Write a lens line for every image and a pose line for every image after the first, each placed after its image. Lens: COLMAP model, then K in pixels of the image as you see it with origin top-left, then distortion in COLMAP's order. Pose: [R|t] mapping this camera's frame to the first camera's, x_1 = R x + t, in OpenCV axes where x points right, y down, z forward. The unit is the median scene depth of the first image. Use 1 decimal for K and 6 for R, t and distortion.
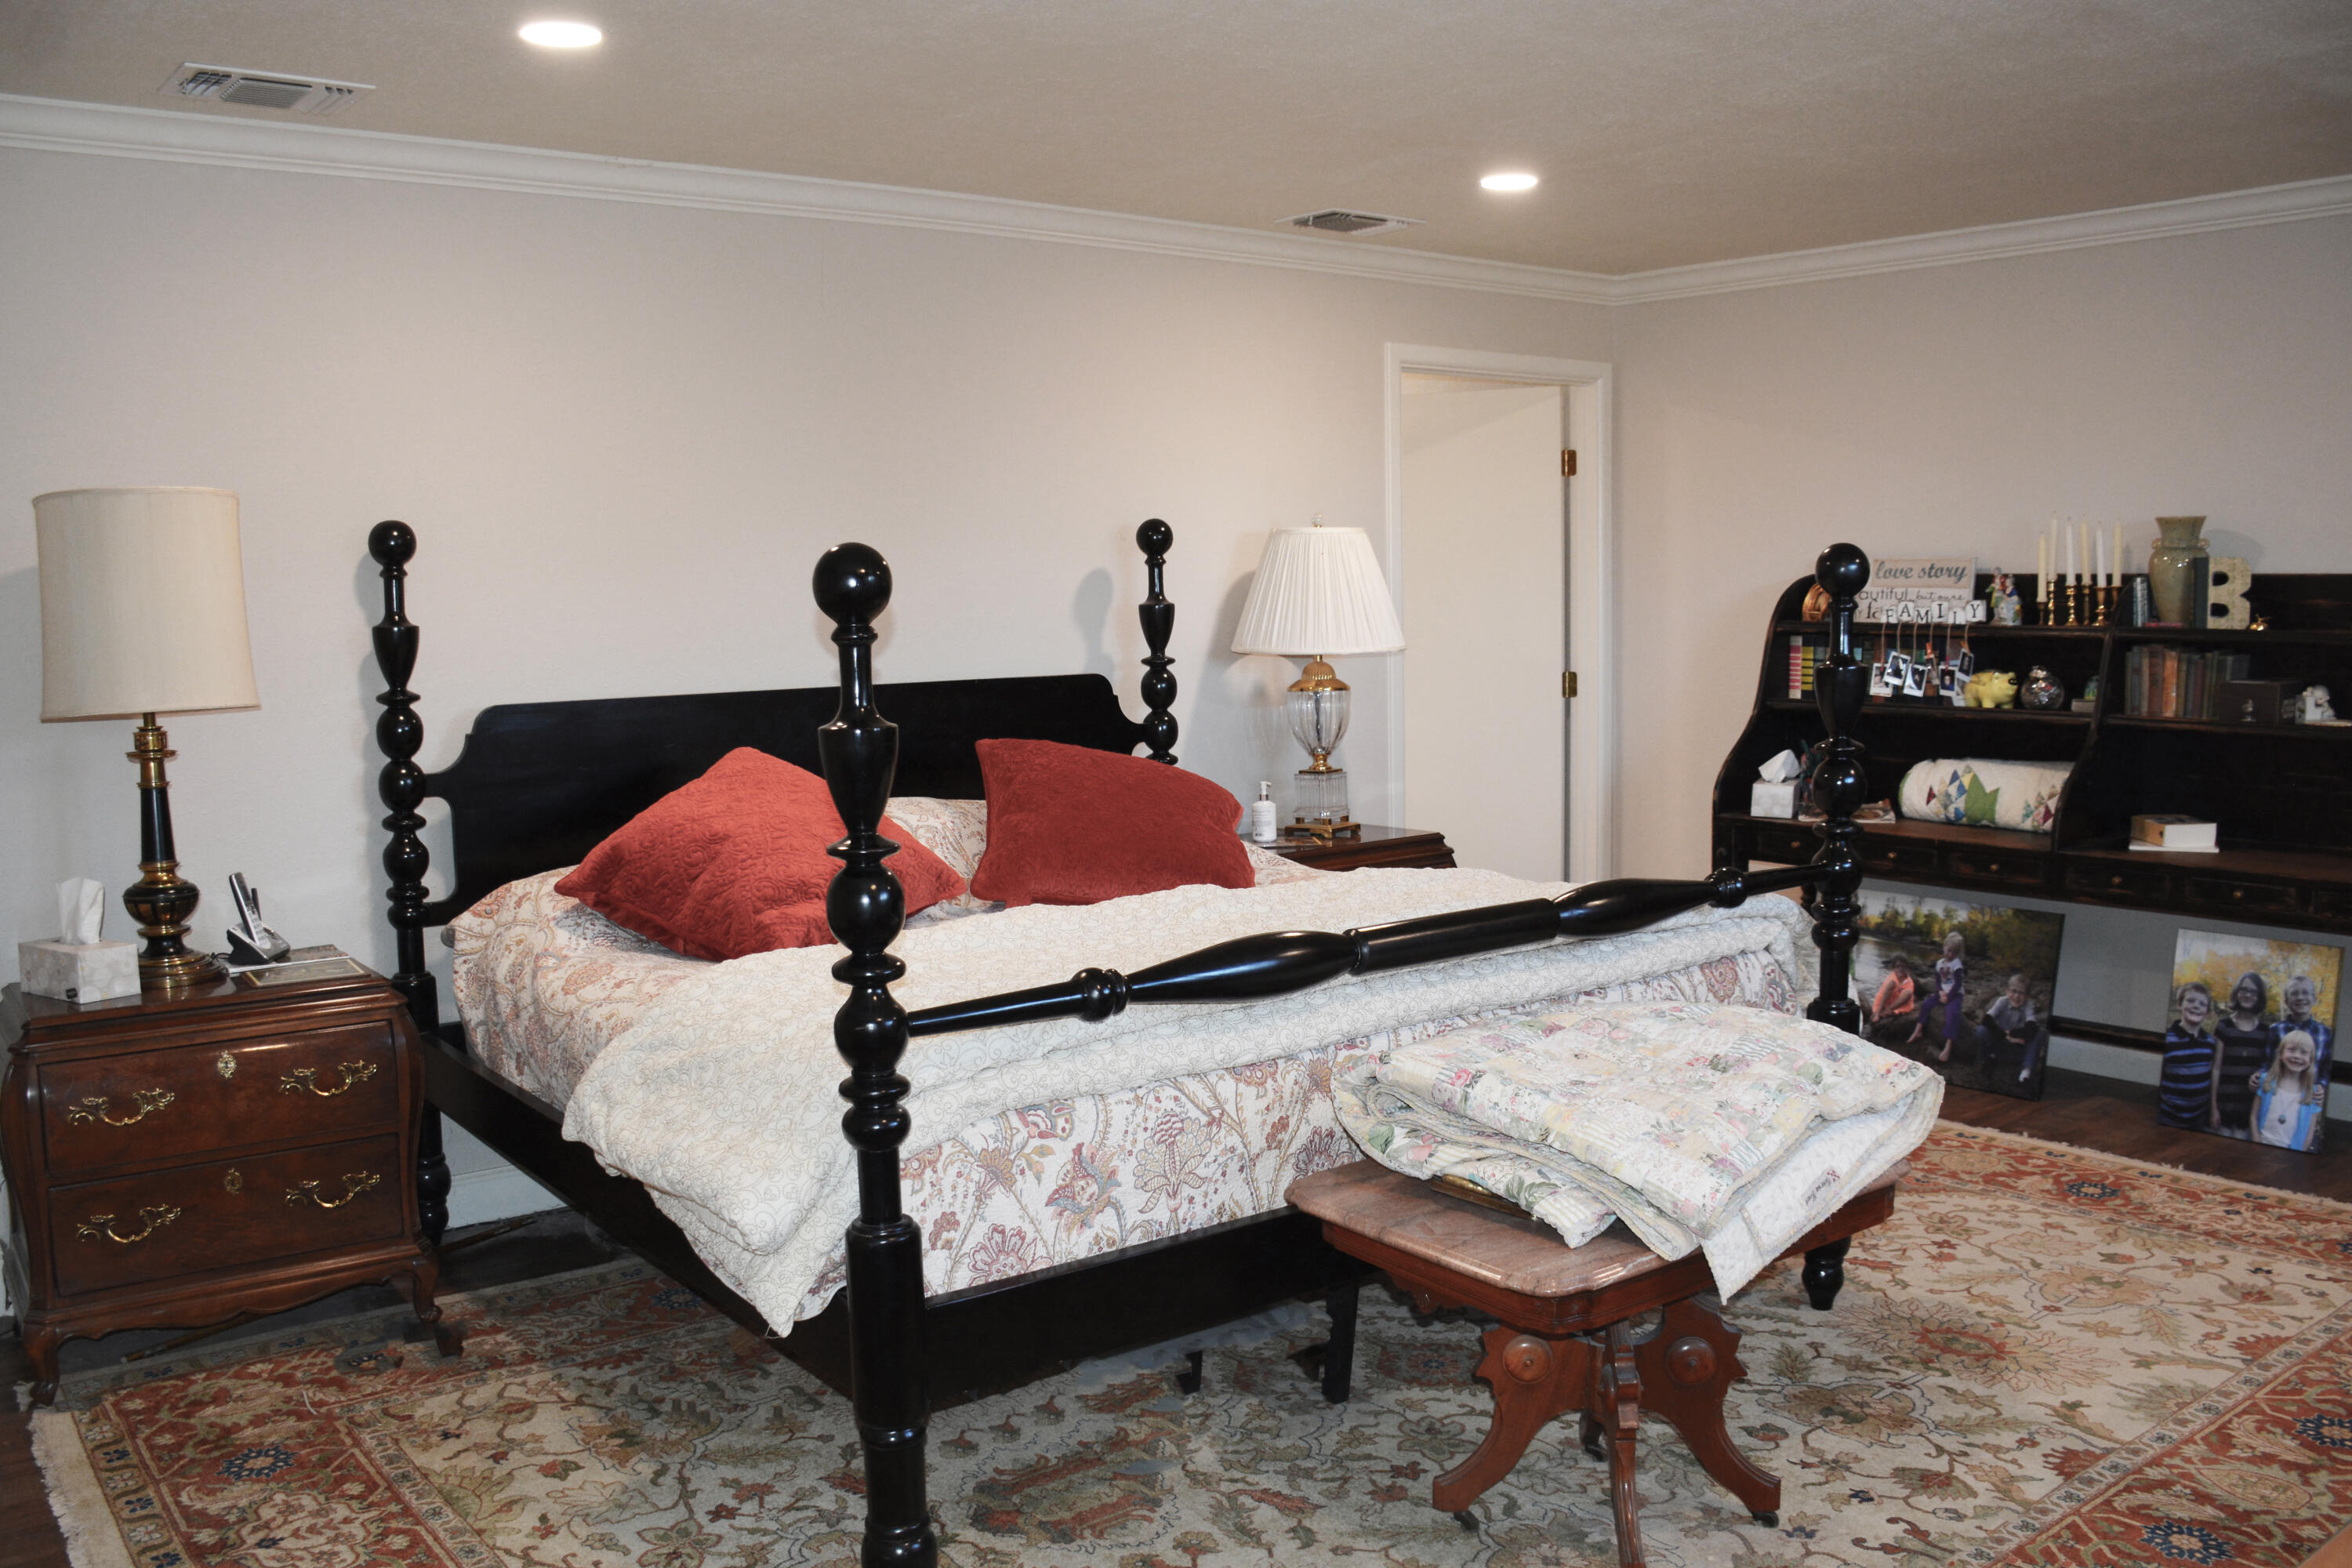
lens RADIAL K [[1795.0, 0, 1176.0], [0, 1795.0, 784.0], [0, 0, 1]] dist [-0.166600, 0.102997]
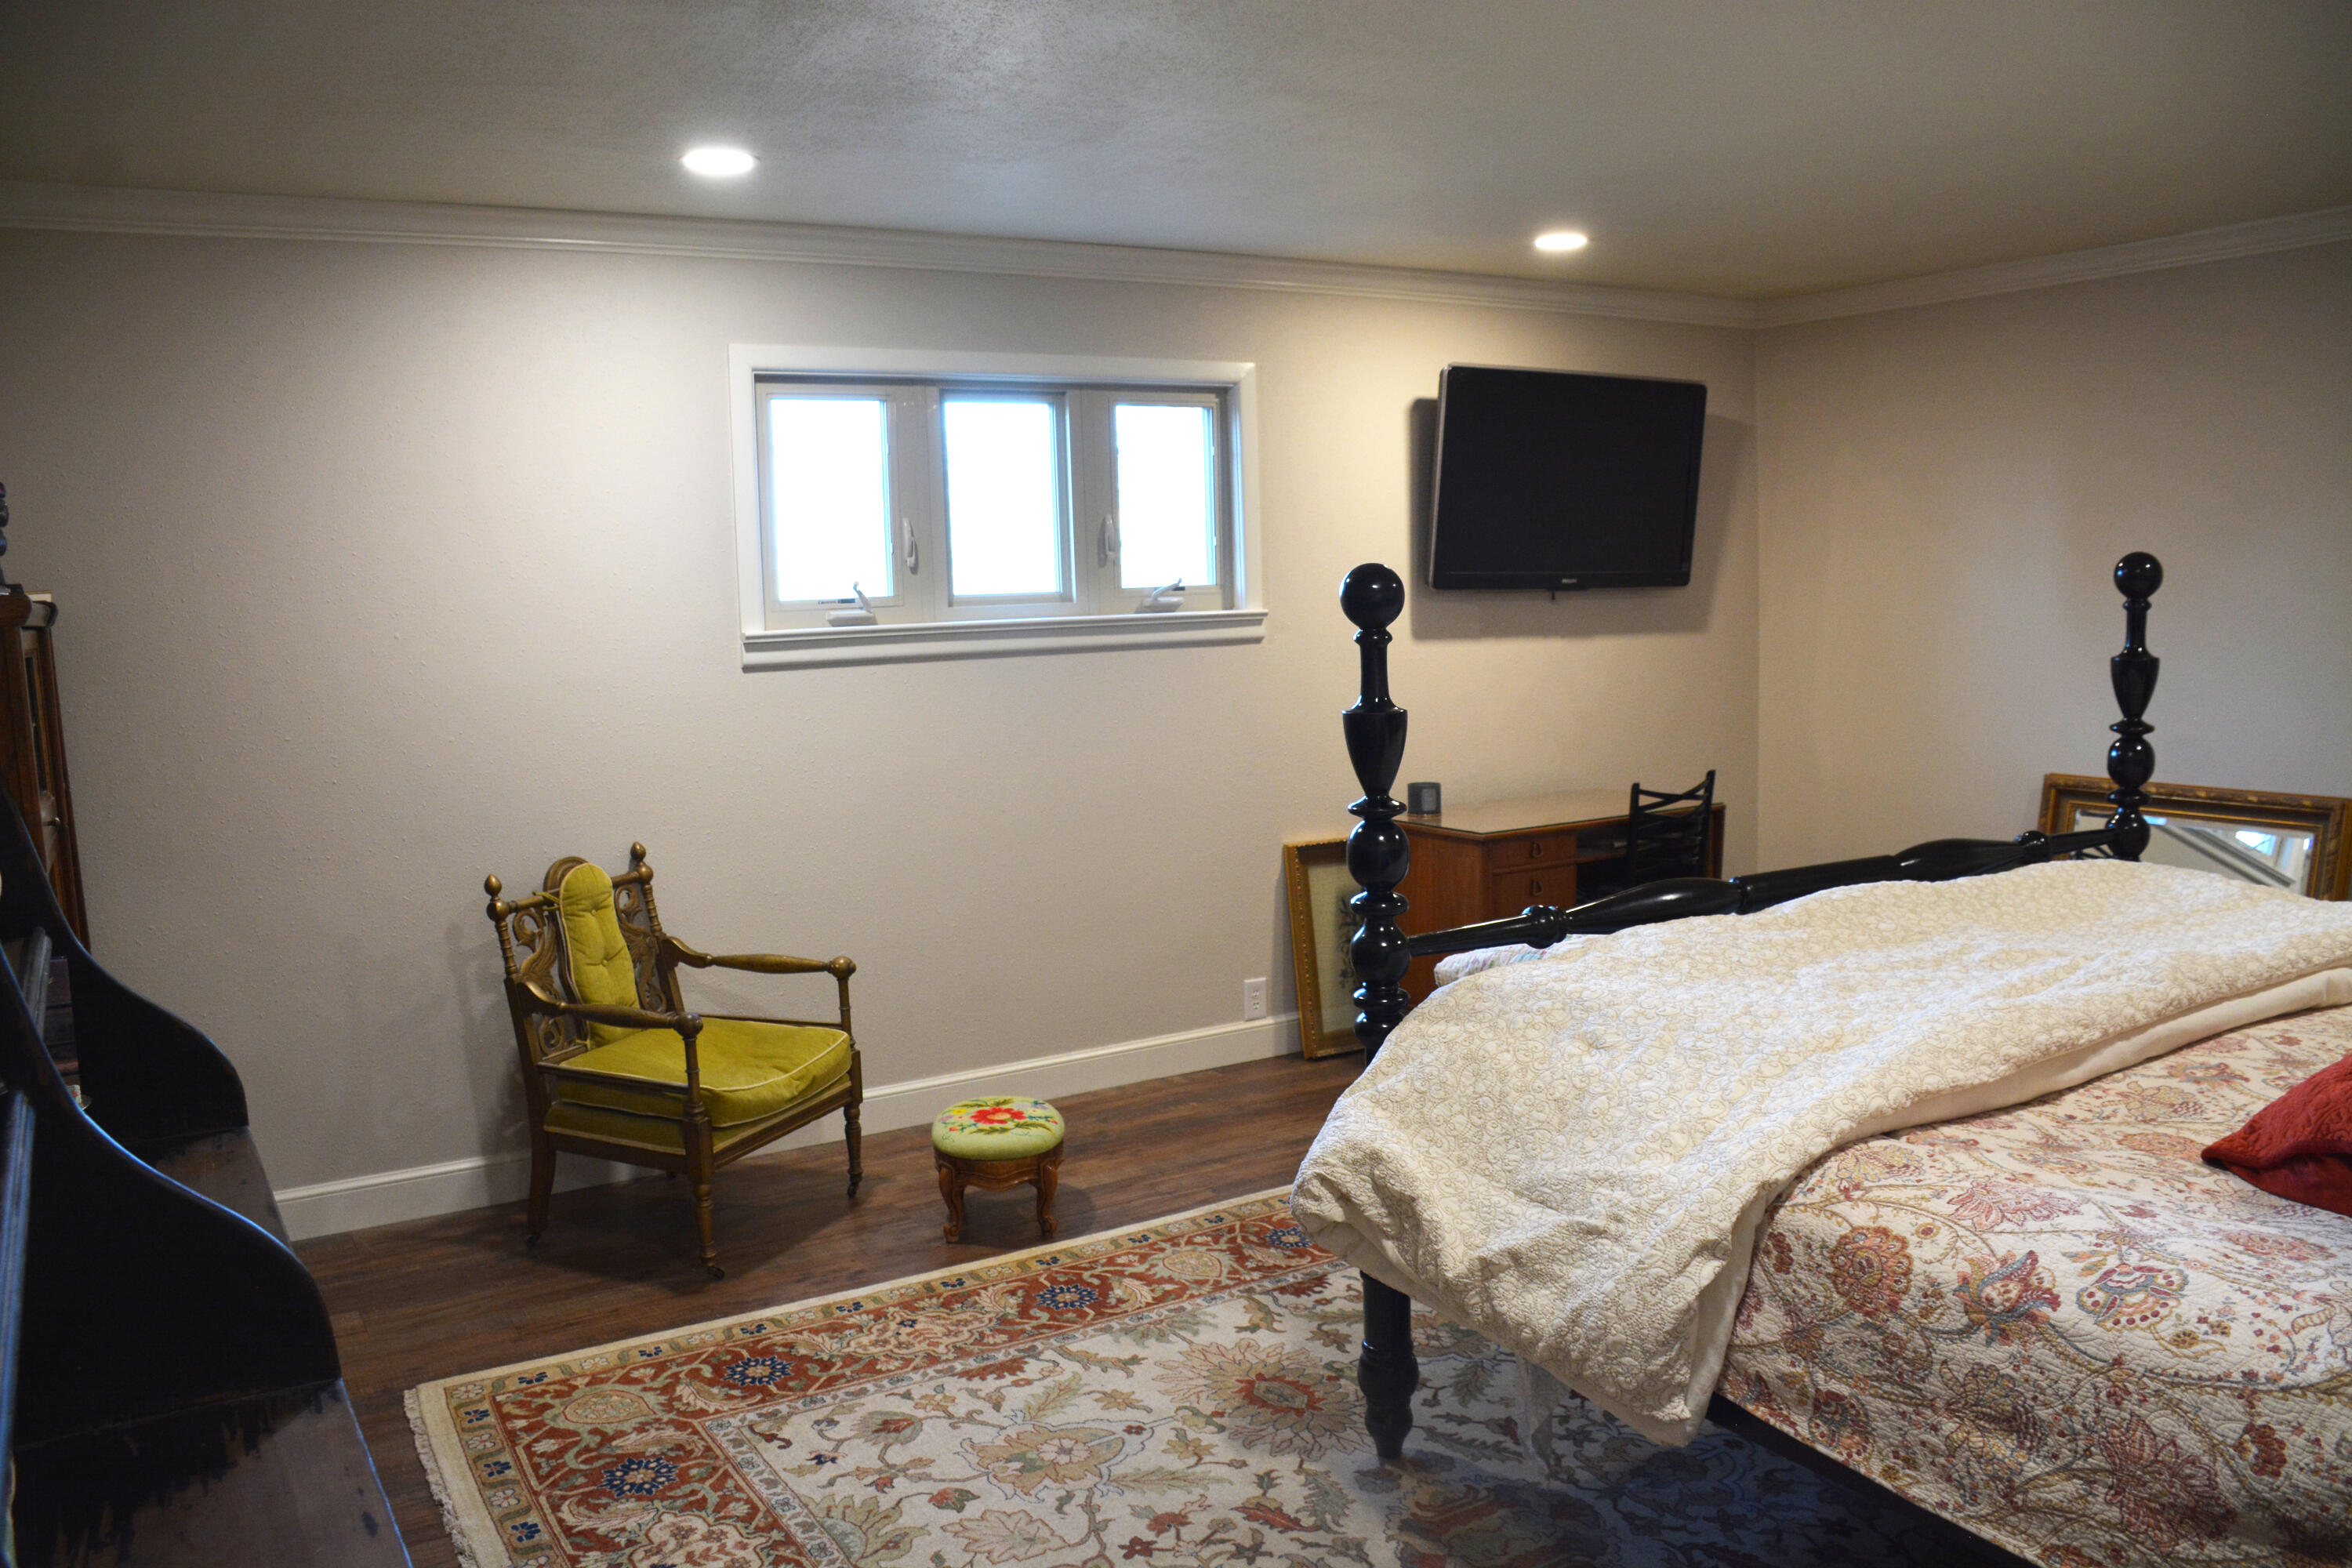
lens RADIAL K [[1795.0, 0, 1176.0], [0, 1795.0, 784.0], [0, 0, 1]] dist [-0.166600, 0.102997]
pose [[-0.992940, 0.011607, 0.118051, 0.400443], [0.040274, 0.969073, 0.243466, -0.273575], [-0.111574, 0.246501, -0.962698, 1.940972]]
